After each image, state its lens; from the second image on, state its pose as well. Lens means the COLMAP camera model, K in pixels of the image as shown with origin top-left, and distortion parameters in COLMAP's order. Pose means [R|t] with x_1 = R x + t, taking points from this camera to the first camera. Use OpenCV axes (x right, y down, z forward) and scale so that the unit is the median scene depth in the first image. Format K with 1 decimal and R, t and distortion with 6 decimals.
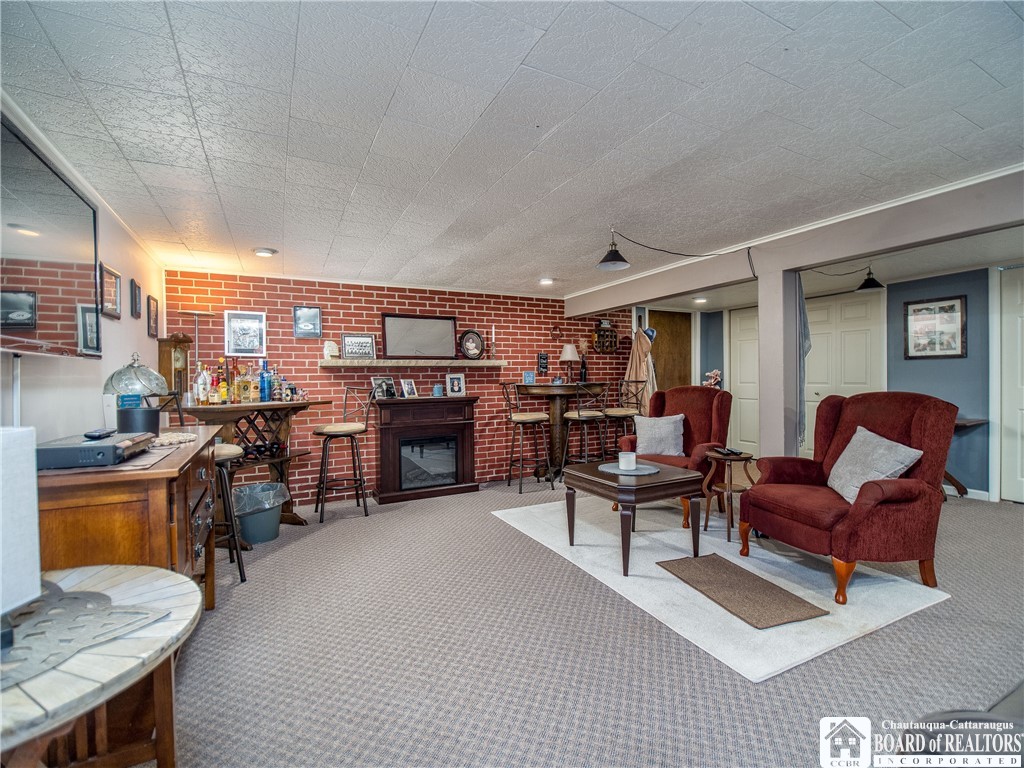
lens RADIAL K [[465.5, 0, 511.4], [0, 465.5, 383.8], [0, 0, 1]] dist [0.001089, -0.000531]
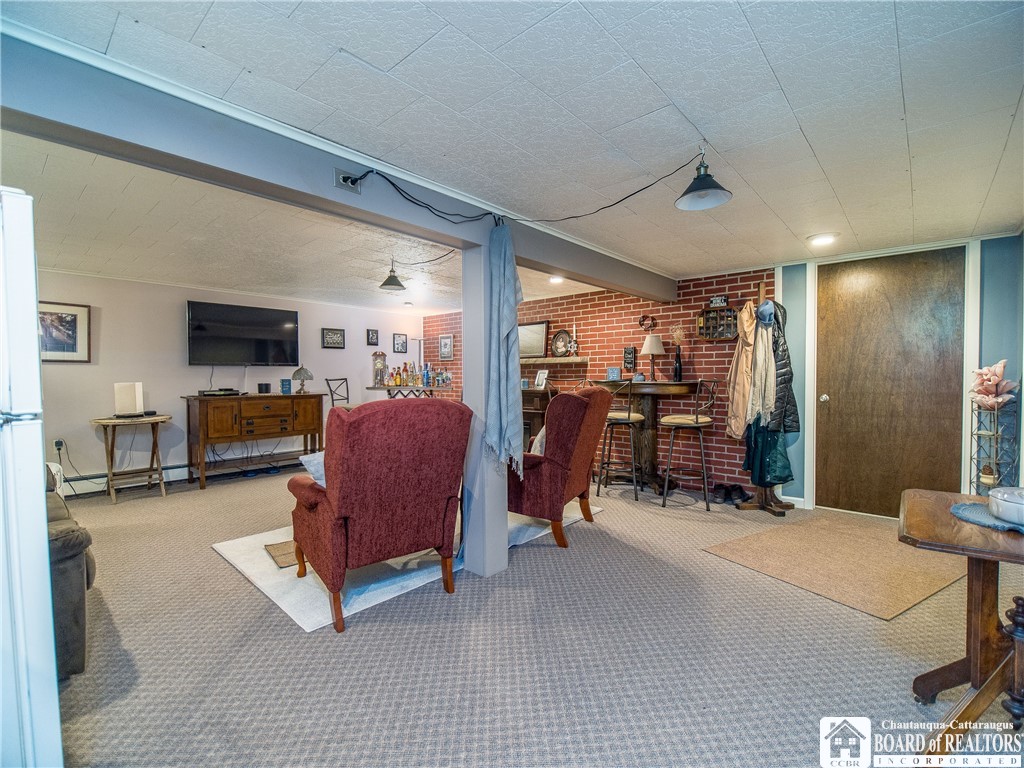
lens RADIAL K [[465.5, 0, 513.1], [0, 465.5, 380.9], [0, 0, 1]] dist [0.001089, -0.000531]
pose [[0.353579, 0.017936, -0.935233, 0.885822], [-0.018609, 0.999753, 0.012138, -0.007132], [0.935219, 0.013112, 0.353826, 0.497835]]
